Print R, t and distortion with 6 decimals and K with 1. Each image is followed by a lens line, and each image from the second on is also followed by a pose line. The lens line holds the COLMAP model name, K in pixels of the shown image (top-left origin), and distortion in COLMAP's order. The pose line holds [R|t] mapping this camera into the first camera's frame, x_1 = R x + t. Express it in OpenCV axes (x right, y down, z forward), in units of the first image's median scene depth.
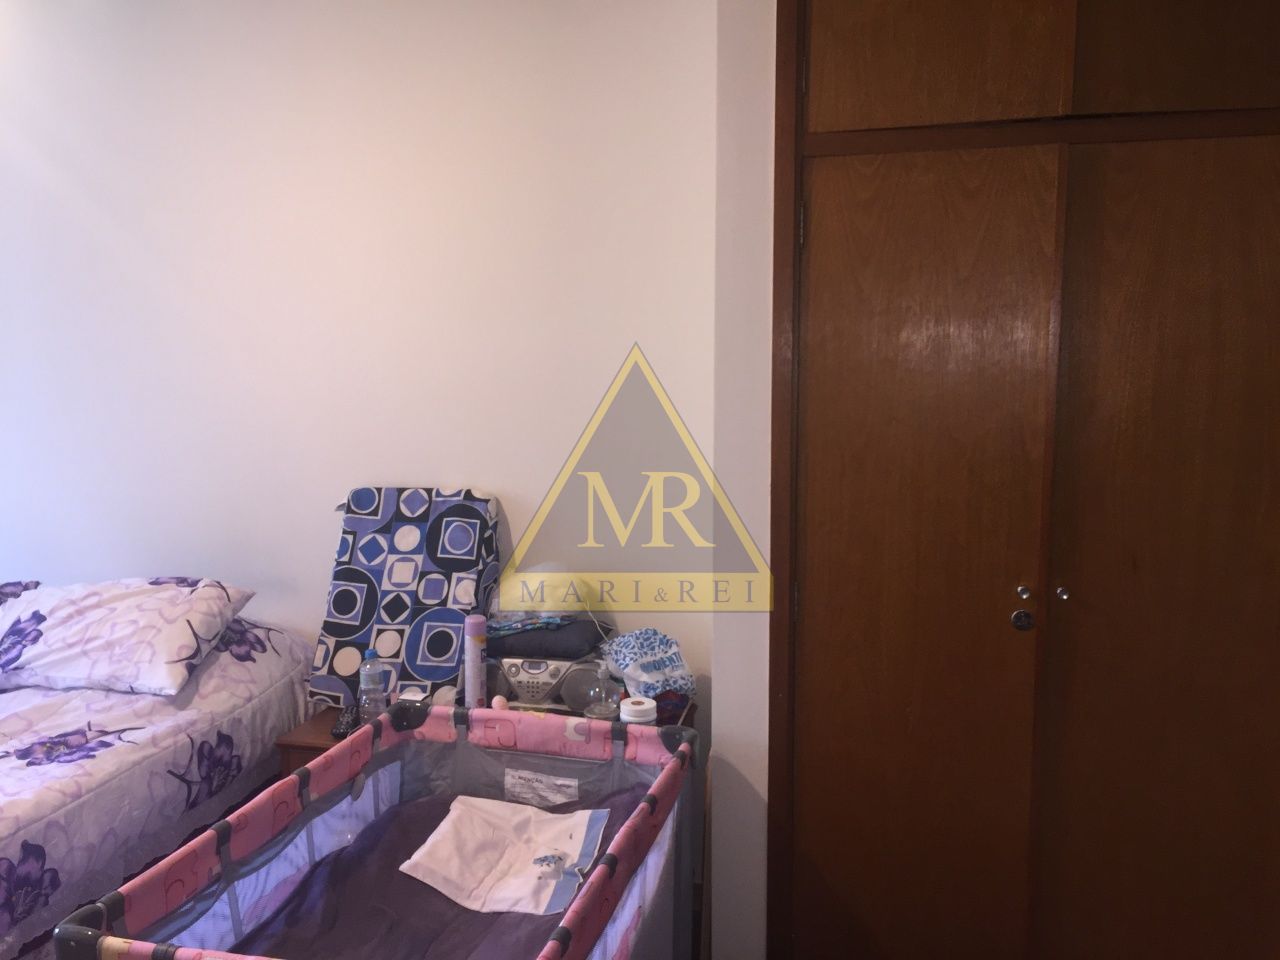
lens RADIAL K [[1085.8, 0, 644.2], [0, 1085.8, 475.2], [0, 0, 1]] dist [0.065901, -0.090600]
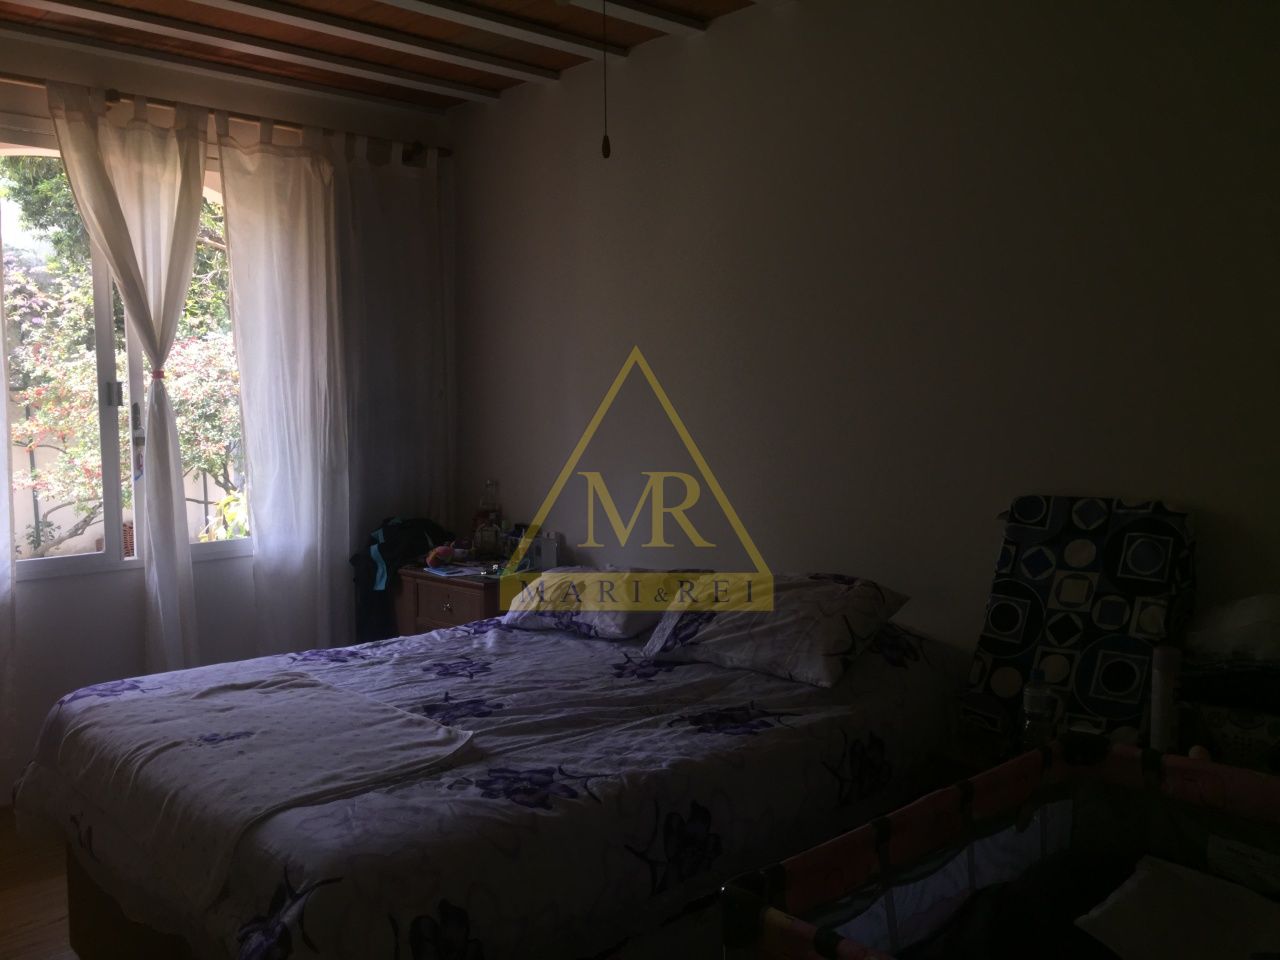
lens RADIAL K [[1085.8, 0, 640.0], [0, 1085.8, 483.7], [0, 0, 1]] dist [0.065901, -0.090600]
pose [[0.843639, 0.035354, -0.535746, -0.049640], [-0.056064, 0.998176, -0.022414, 0.045421], [0.533976, 0.048945, 0.844082, 0.066301]]
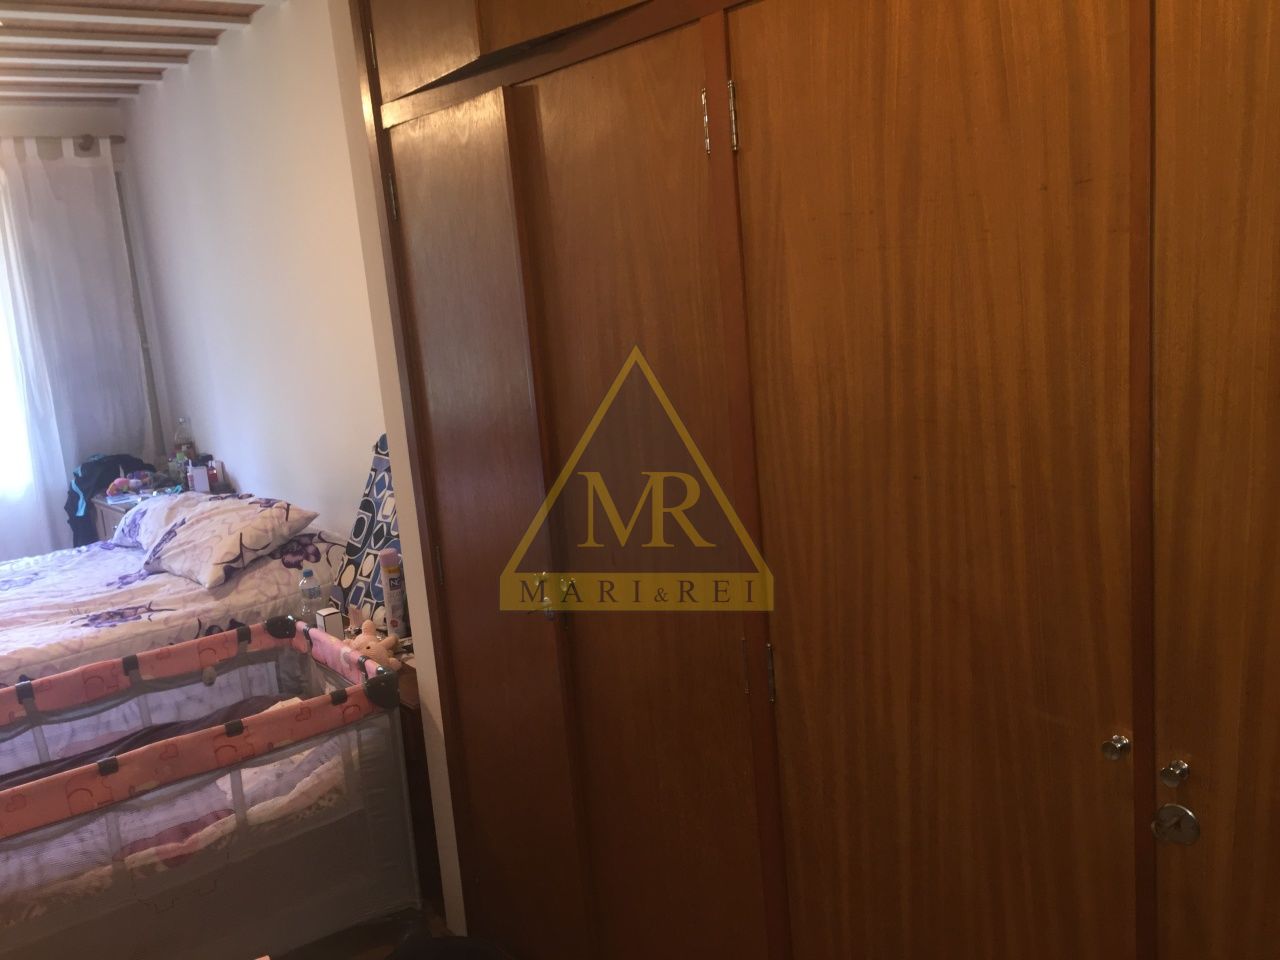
lens RADIAL K [[1085.8, 0, 638.8], [0, 1085.8, 477.6], [0, 0, 1]] dist [0.065901, -0.090600]
pose [[0.796053, 0.046490, -0.603439, 0.747557], [0.009954, 0.995905, 0.089857, -0.047167], [0.605146, -0.077537, 0.792330, 0.253725]]
